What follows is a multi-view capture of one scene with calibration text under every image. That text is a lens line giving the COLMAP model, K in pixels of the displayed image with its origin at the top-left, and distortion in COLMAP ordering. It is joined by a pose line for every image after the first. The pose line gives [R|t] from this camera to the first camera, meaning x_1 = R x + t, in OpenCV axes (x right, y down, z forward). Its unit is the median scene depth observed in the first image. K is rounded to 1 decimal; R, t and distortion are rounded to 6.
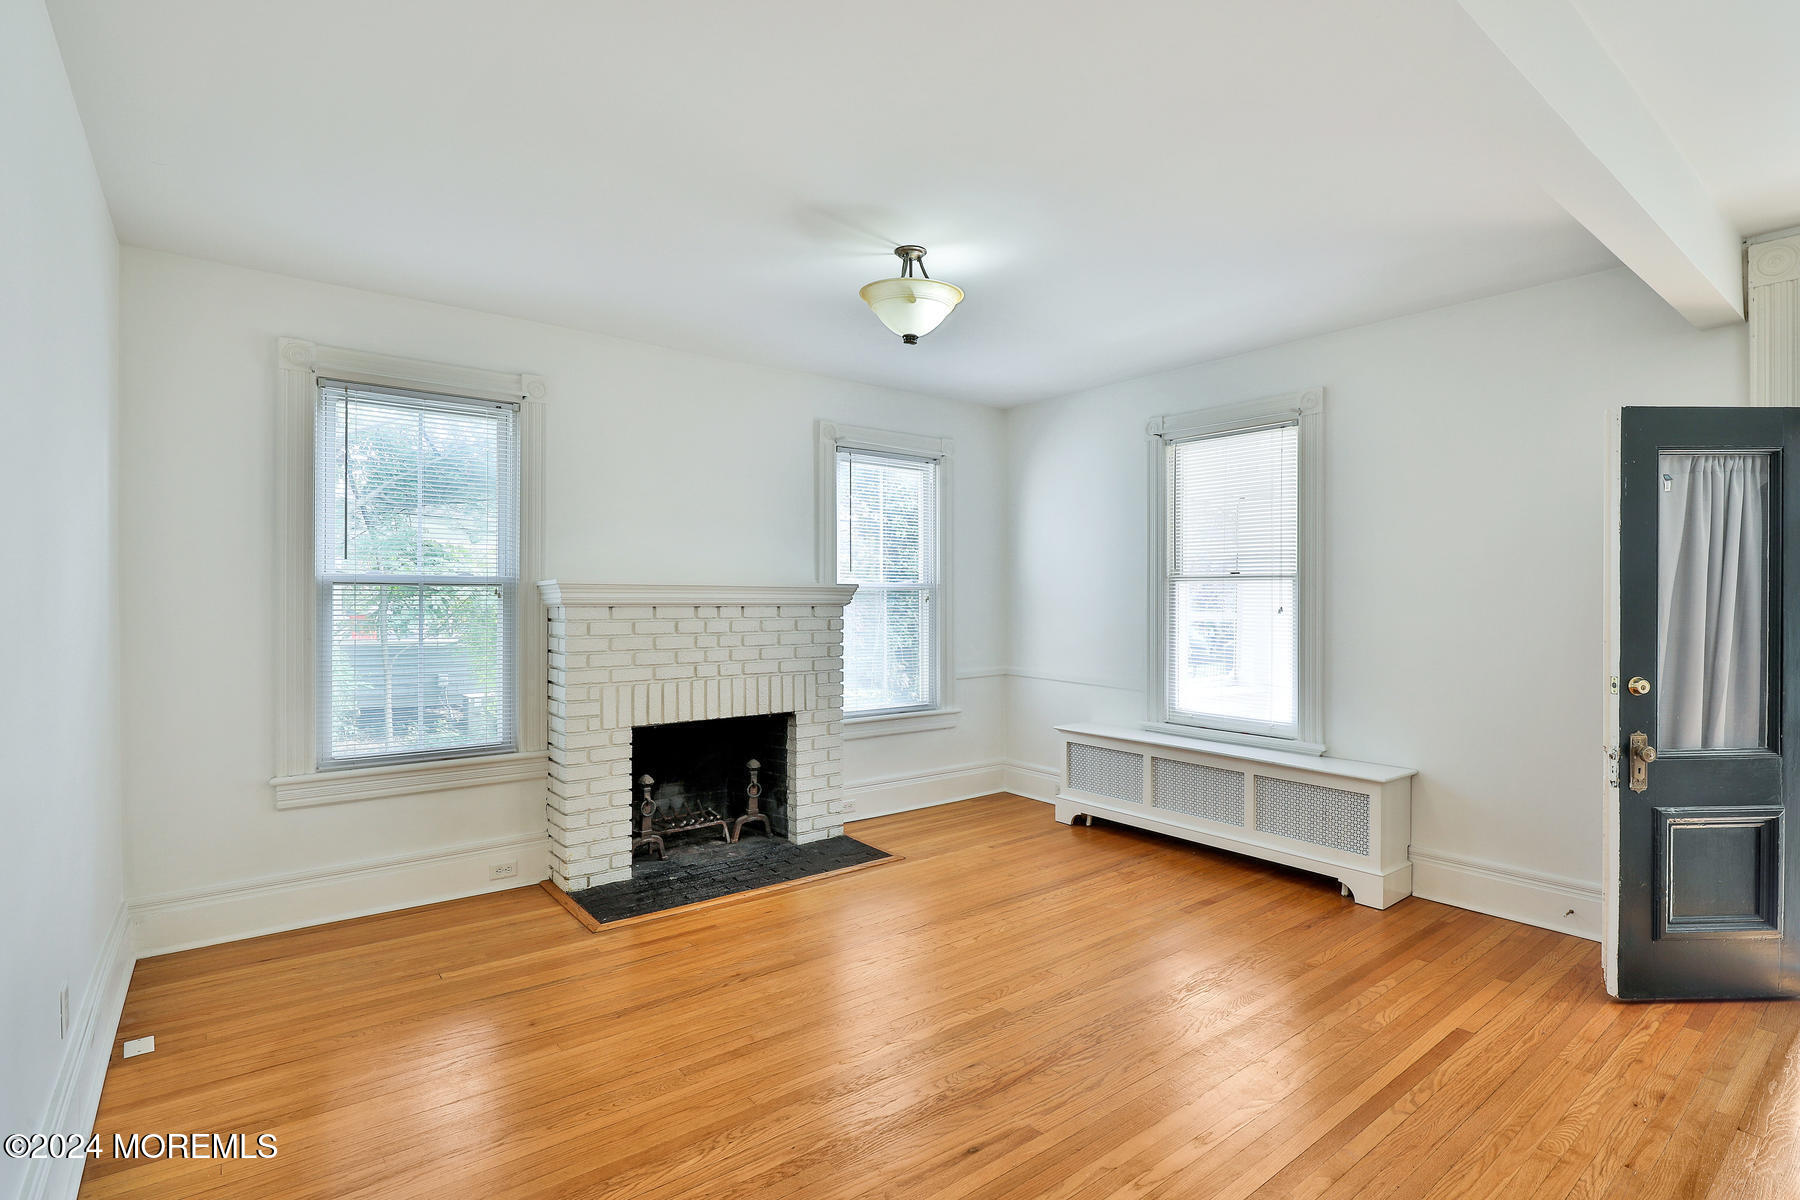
lens RADIAL K [[885.8, 0, 899.6], [0, 885.8, 593.7], [0, 0, 1]] dist [0.001337, -0.000478]
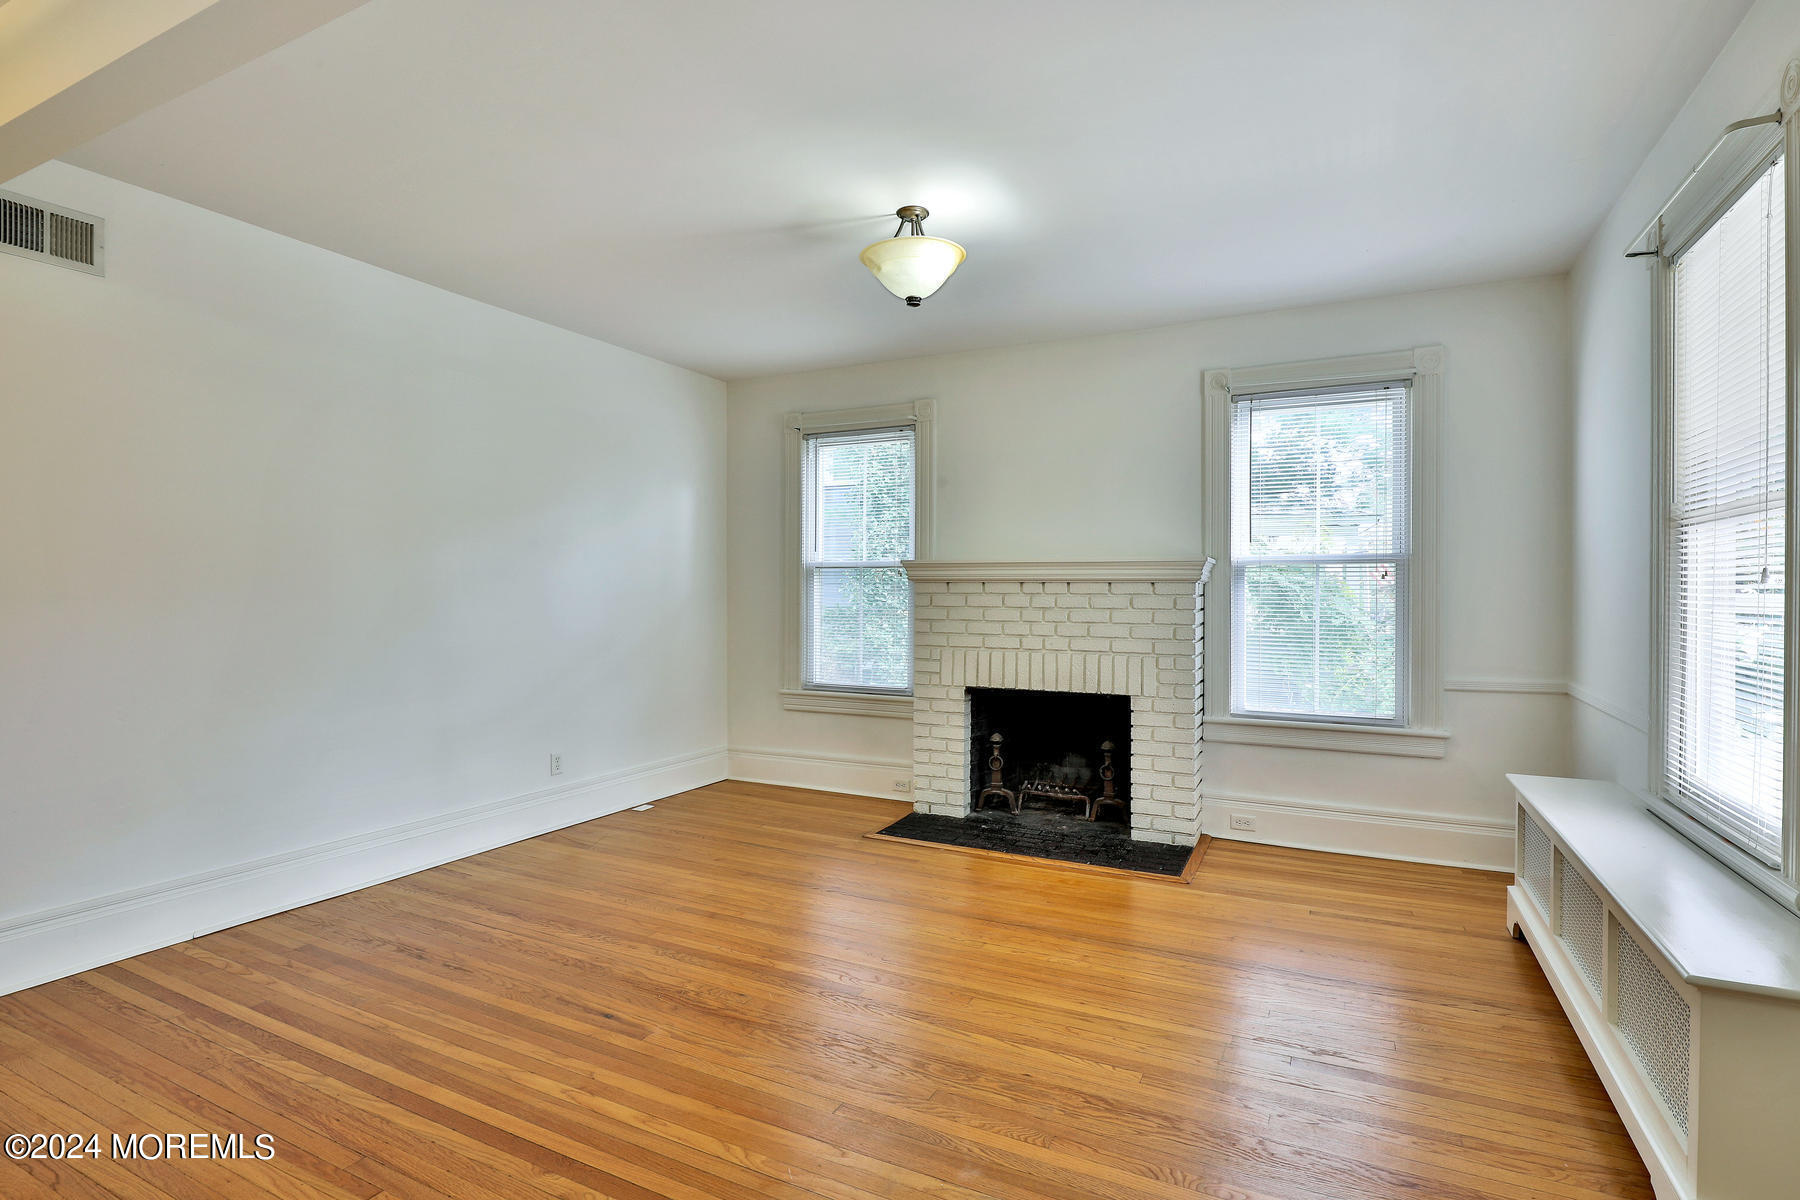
lens RADIAL K [[873.3, 0, 901.5], [0, 873.3, 586.3], [0, 0, 1]] dist [0.000764, 0.000126]
pose [[0.414709, -0.003716, -0.909946, 0.652601], [0.003117, 0.999992, -0.002663, 0.021058], [0.909949, -0.001732, 0.414718, 0.422999]]
